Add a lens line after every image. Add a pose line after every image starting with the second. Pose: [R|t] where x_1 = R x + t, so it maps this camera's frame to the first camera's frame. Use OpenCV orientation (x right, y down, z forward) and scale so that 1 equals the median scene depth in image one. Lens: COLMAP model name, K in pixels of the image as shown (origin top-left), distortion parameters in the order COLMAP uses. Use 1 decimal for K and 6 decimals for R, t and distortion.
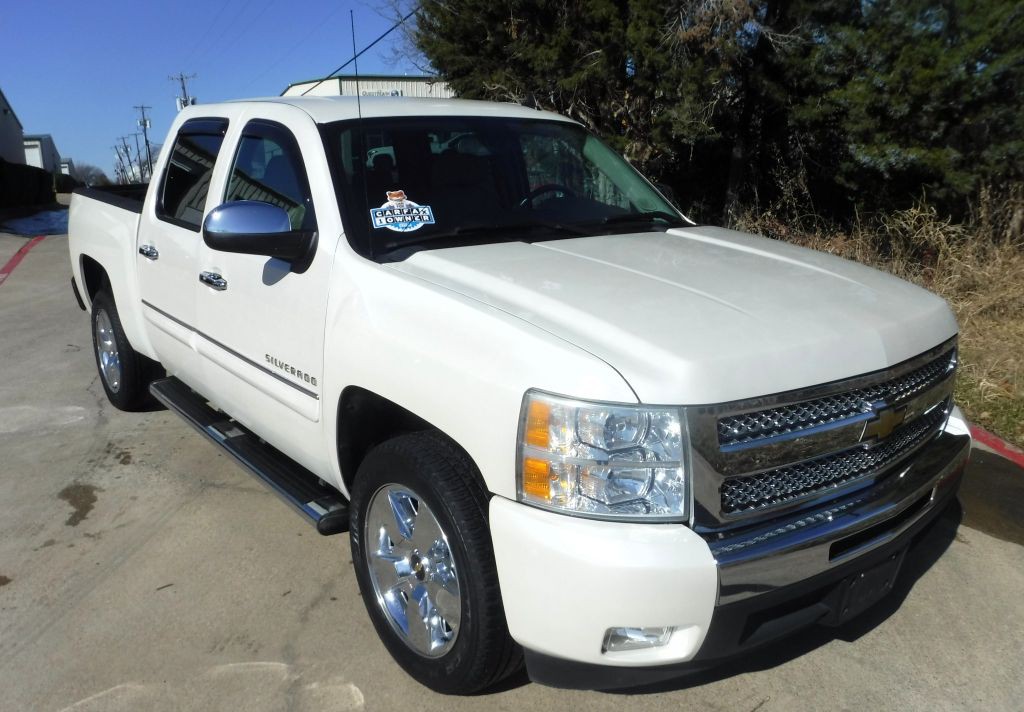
lens RADIAL K [[828.4, 0, 517.3], [0, 828.4, 383.6], [0, 0, 1]] dist [-0.085750, 0.029230]
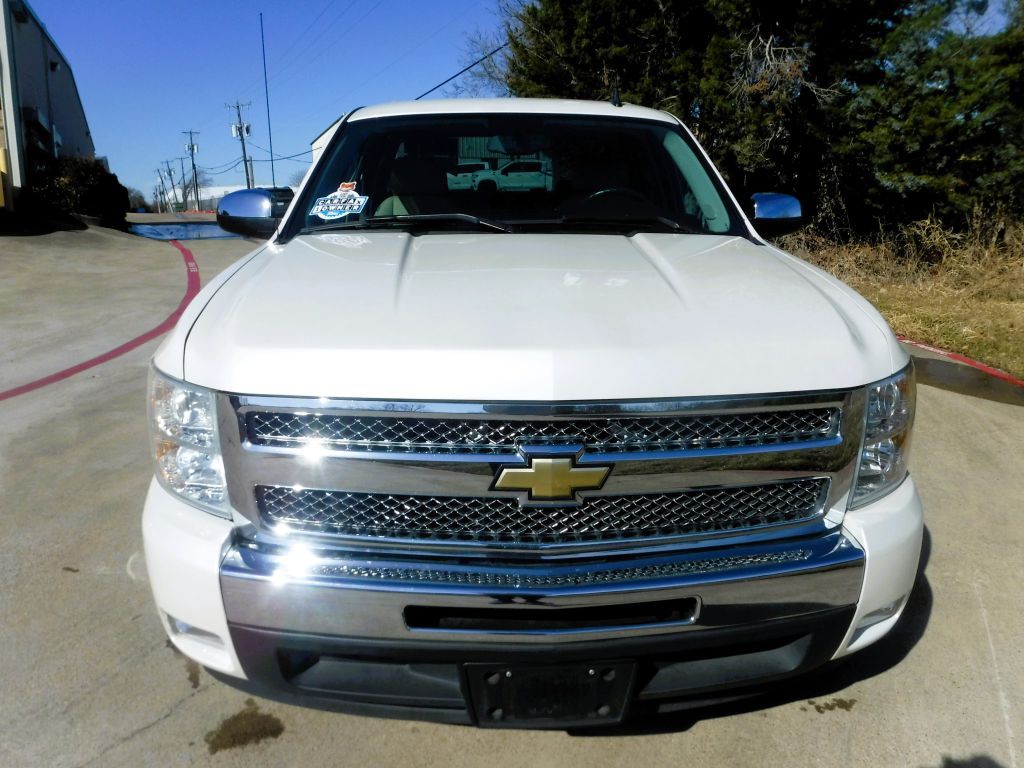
lens RADIAL K [[846.5, 0, 508.9], [0, 846.5, 384.8], [0, 0, 1]] dist [-0.090311, 0.036408]
pose [[0.999468, 0.018368, -0.026939, -0.163861], [-0.019374, 0.999106, -0.037569, 0.128232], [0.026224, 0.038071, 0.998931, -0.397690]]
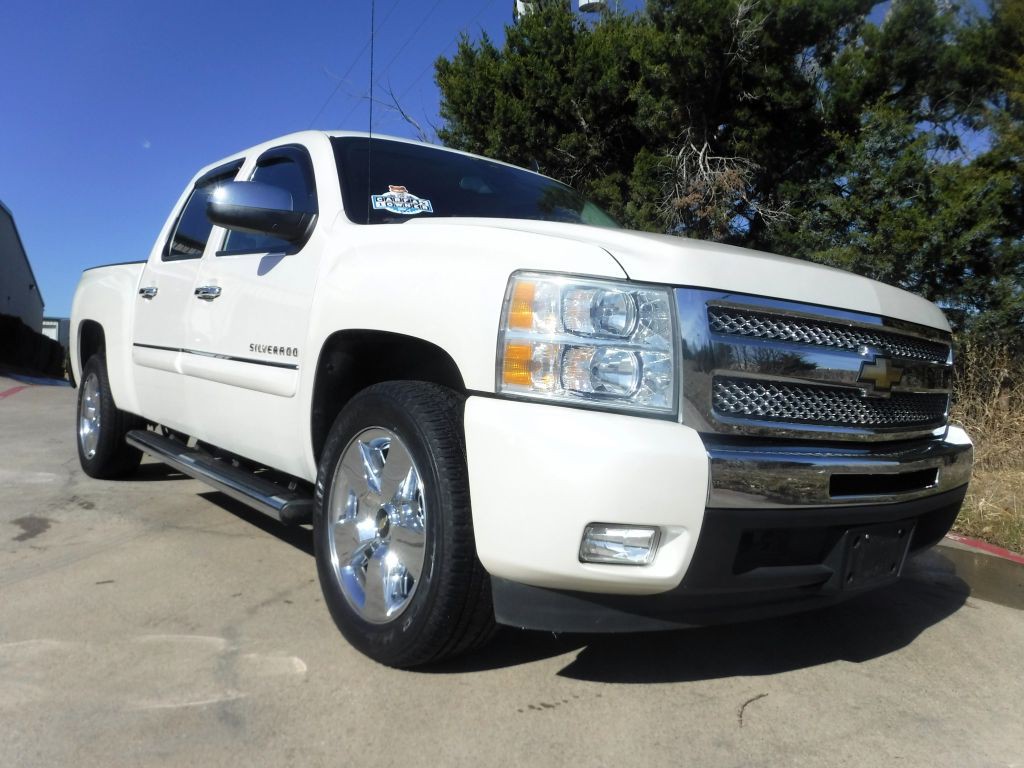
lens RADIAL K [[829.1, 0, 513.9], [0, 829.1, 390.1], [0, 0, 1]] dist [-0.094101, 0.043613]
pose [[0.998129, 0.061100, -0.002415, 0.006623], [-0.059711, 0.965412, -0.253798, 0.109853], [-0.013176, 0.253468, 0.967254, 0.025526]]
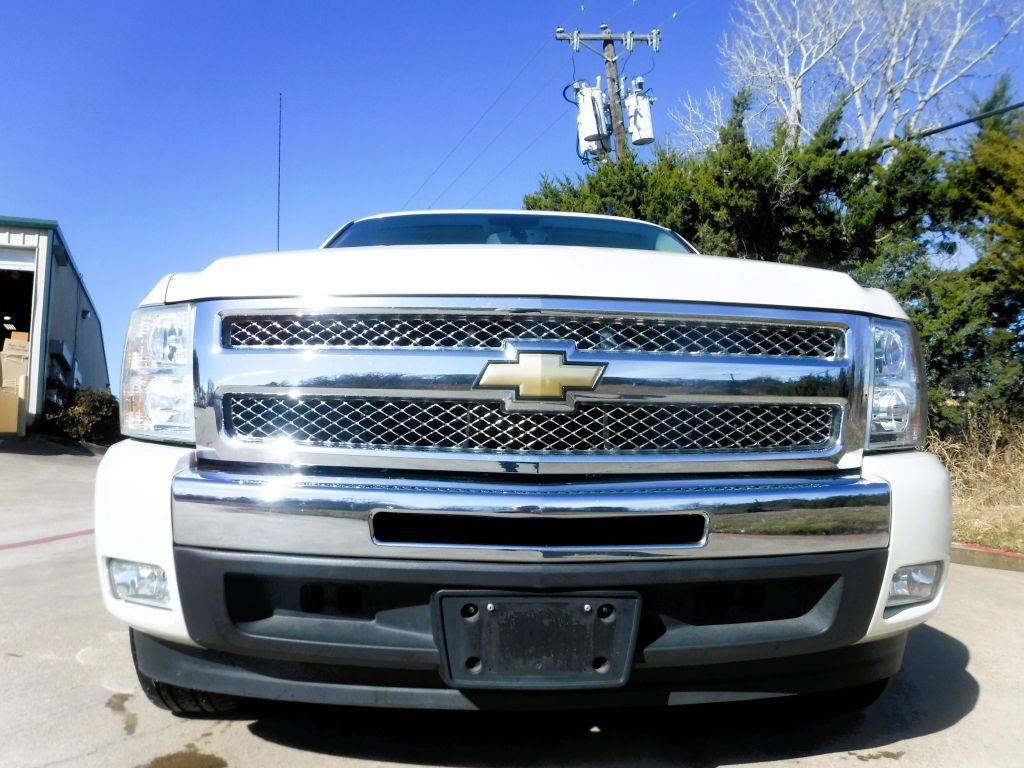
lens RADIAL K [[846.5, 0, 505.4], [0, 846.5, 379.8], [0, 0, 1]] dist [-0.090311, 0.036408]
pose [[0.998978, 0.020502, -0.040277, -0.157779], [-0.033387, 0.935432, -0.351926, 0.227697], [0.030461, 0.352911, 0.935161, -0.365826]]
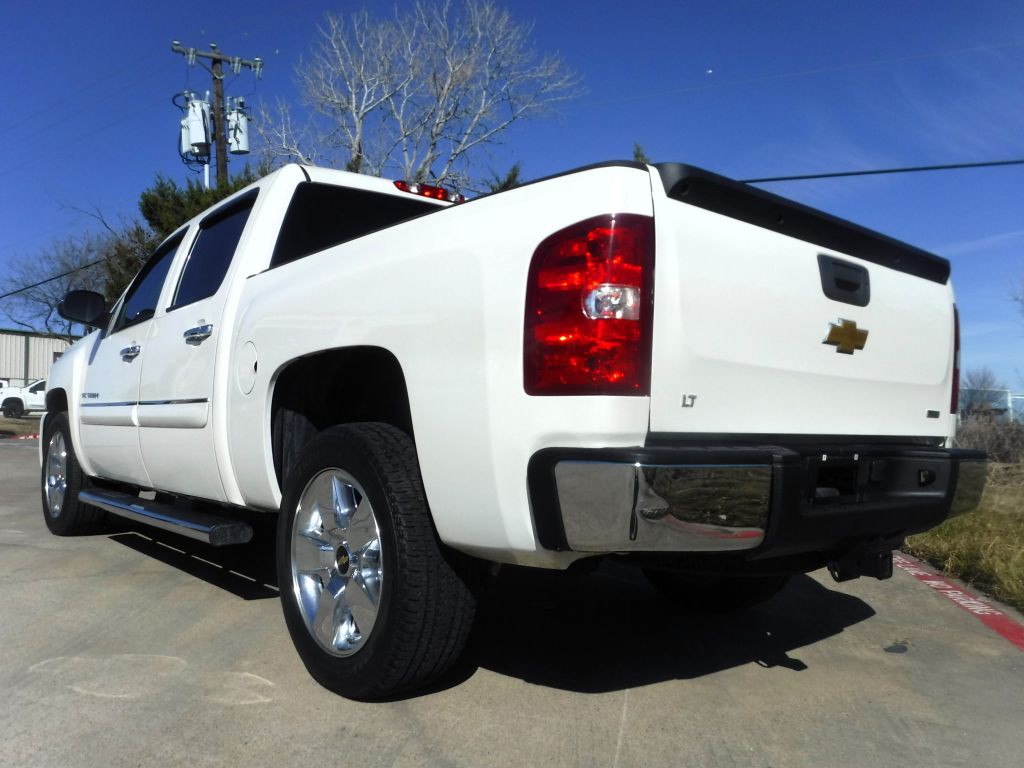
lens RADIAL K [[846.5, 0, 514.8], [0, 846.5, 381.5], [0, 0, 1]] dist [-0.090311, 0.036408]
pose [[0.848495, 0.050704, 0.526769, -0.548768], [0.116316, 0.953190, -0.279105, 0.355235], [-0.516263, 0.298091, 0.802879, -0.866531]]
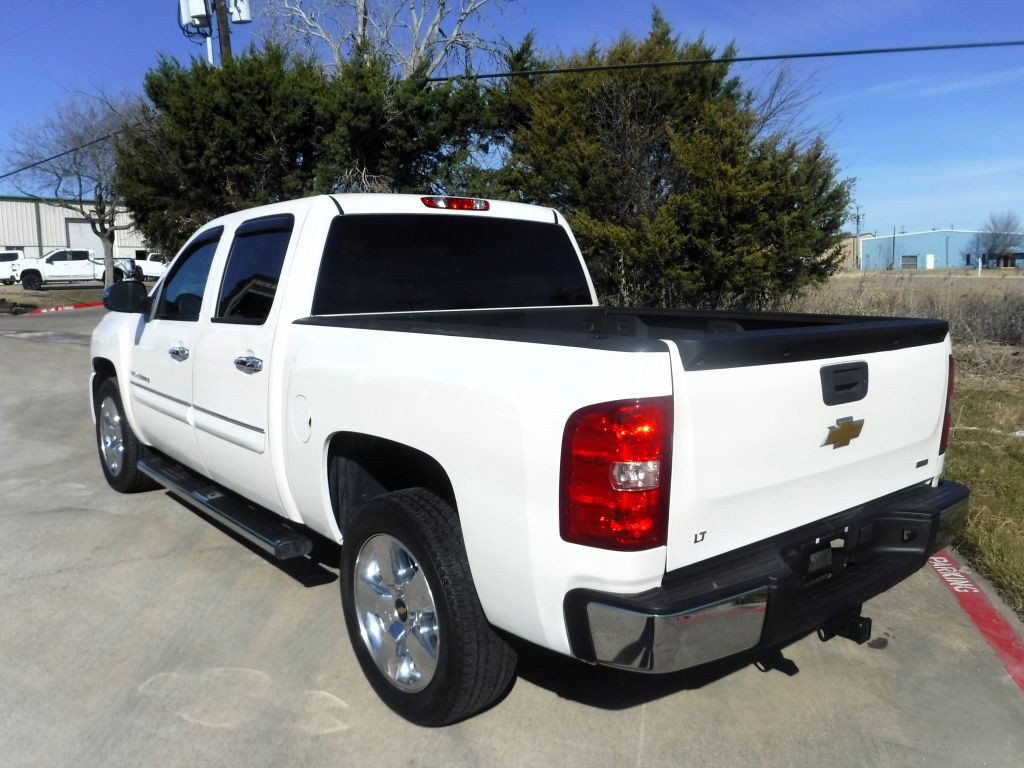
lens RADIAL K [[846.5, 0, 518.0], [0, 846.5, 380.8], [0, 0, 1]] dist [-0.090311, 0.036408]
pose [[0.856169, -0.058152, 0.513413, -0.573477], [0.130406, 0.985799, -0.105808, 0.270754], [-0.499969, 0.157542, 0.851593, -0.914855]]
